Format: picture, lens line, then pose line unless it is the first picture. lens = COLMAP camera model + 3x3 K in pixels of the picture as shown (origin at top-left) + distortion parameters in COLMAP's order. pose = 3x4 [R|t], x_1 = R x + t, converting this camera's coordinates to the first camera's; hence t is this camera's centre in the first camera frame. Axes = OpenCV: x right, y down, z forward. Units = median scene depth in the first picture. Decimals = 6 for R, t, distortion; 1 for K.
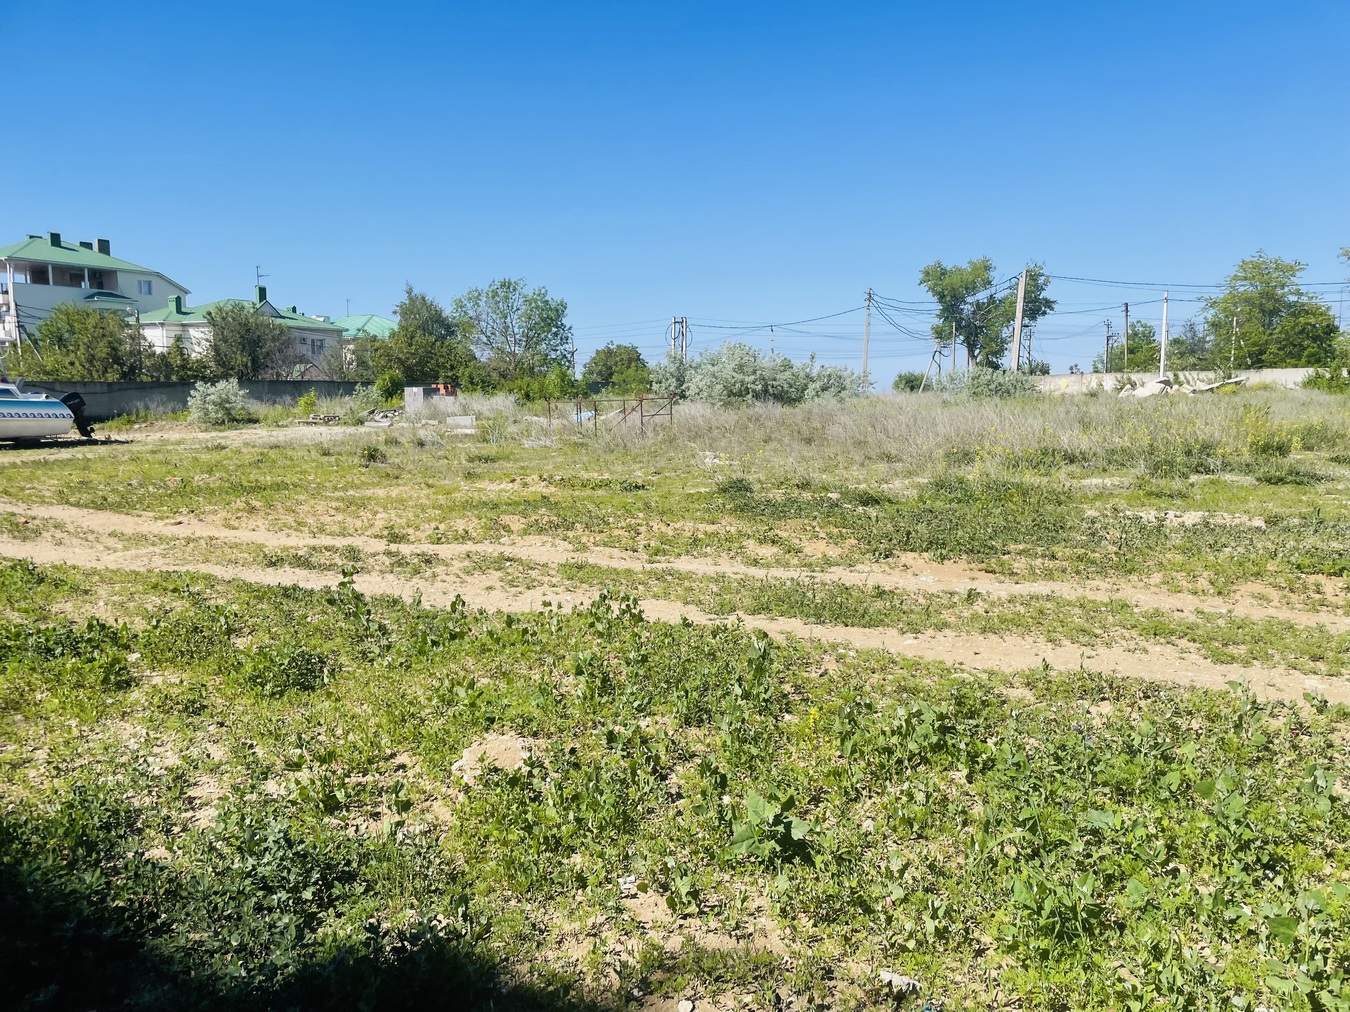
lens RADIAL K [[1052.9, 0, 657.2], [0, 1052.9, 531.9], [0, 0, 1]] dist [0.047120, -0.051059]
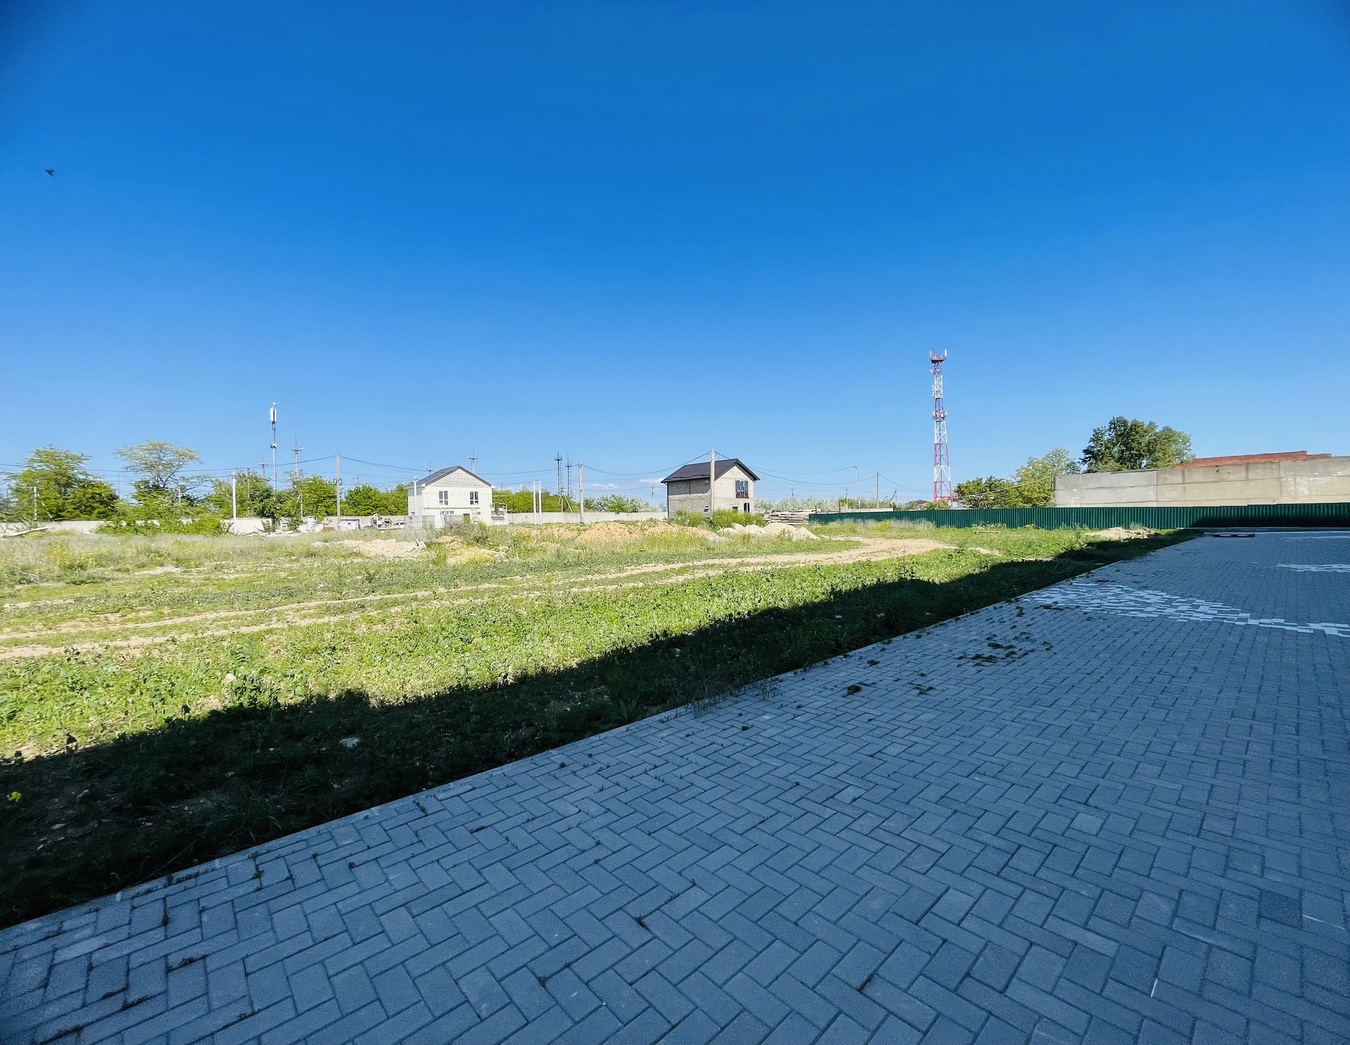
lens RADIAL K [[586.2, 0, 678.6], [0, 586.2, 523.7], [0, 0, 1]] dist [0.000920, -0.000241]
pose [[0.245981, -0.004061, 0.969266, -0.028972], [0.146682, 0.988630, -0.033083, 0.007493], [-0.958112, 0.150311, 0.243780, -0.050615]]
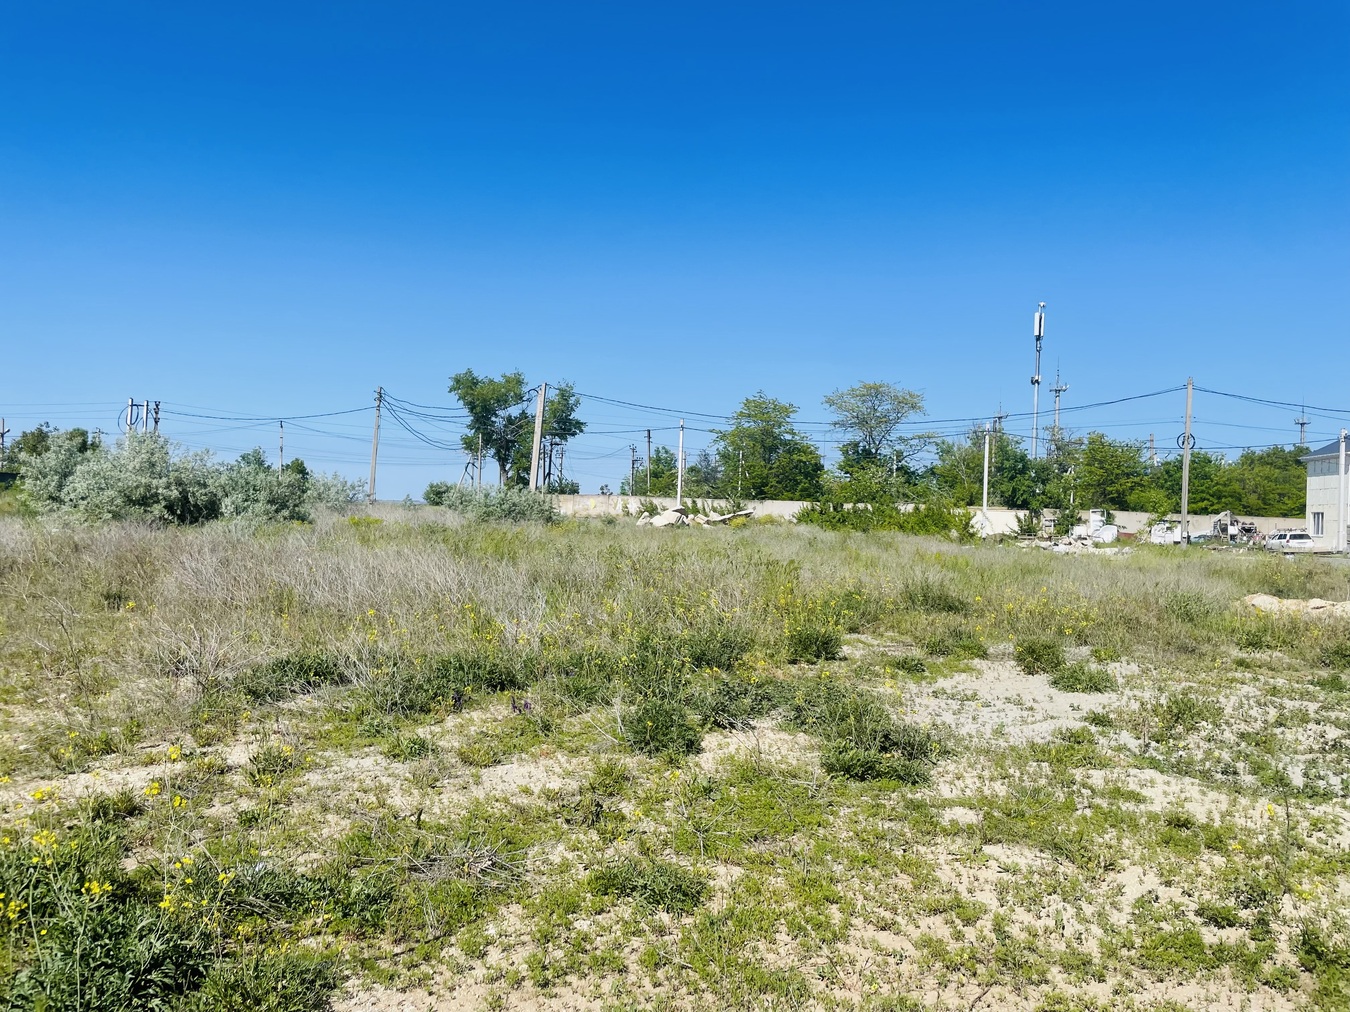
lens RADIAL K [[1014.8, 0, 682.5], [0, 1014.8, 514.6], [0, 0, 1]] dist [0.042906, -0.020357]
pose [[0.904298, 0.042546, 0.424776, 0.065734], [0.007221, 0.993354, -0.114869, -0.023532], [-0.426841, 0.106944, 0.897981, 0.129722]]
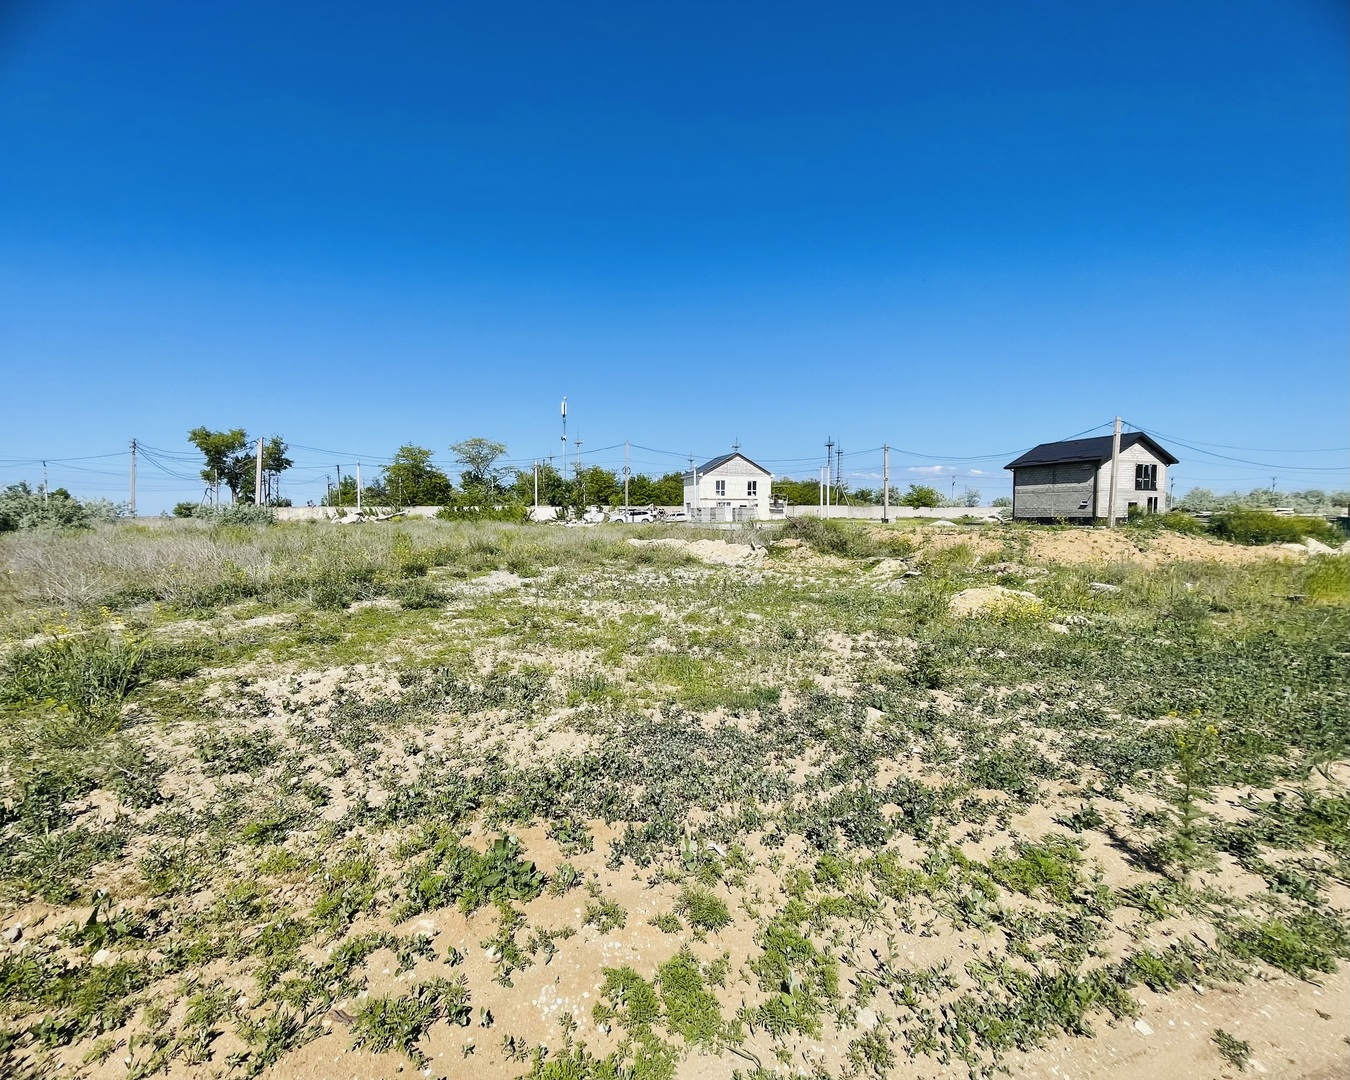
lens RADIAL K [[589.4, 0, 631.5], [0, 589.4, 537.5], [0, 0, 1]] dist [-0.010910, 0.001161]
pose [[0.653339, -0.021157, 0.756770, 0.048592], [0.091896, 0.994434, -0.051535, -0.014706], [-0.751467, 0.103214, 0.651647, 0.075959]]
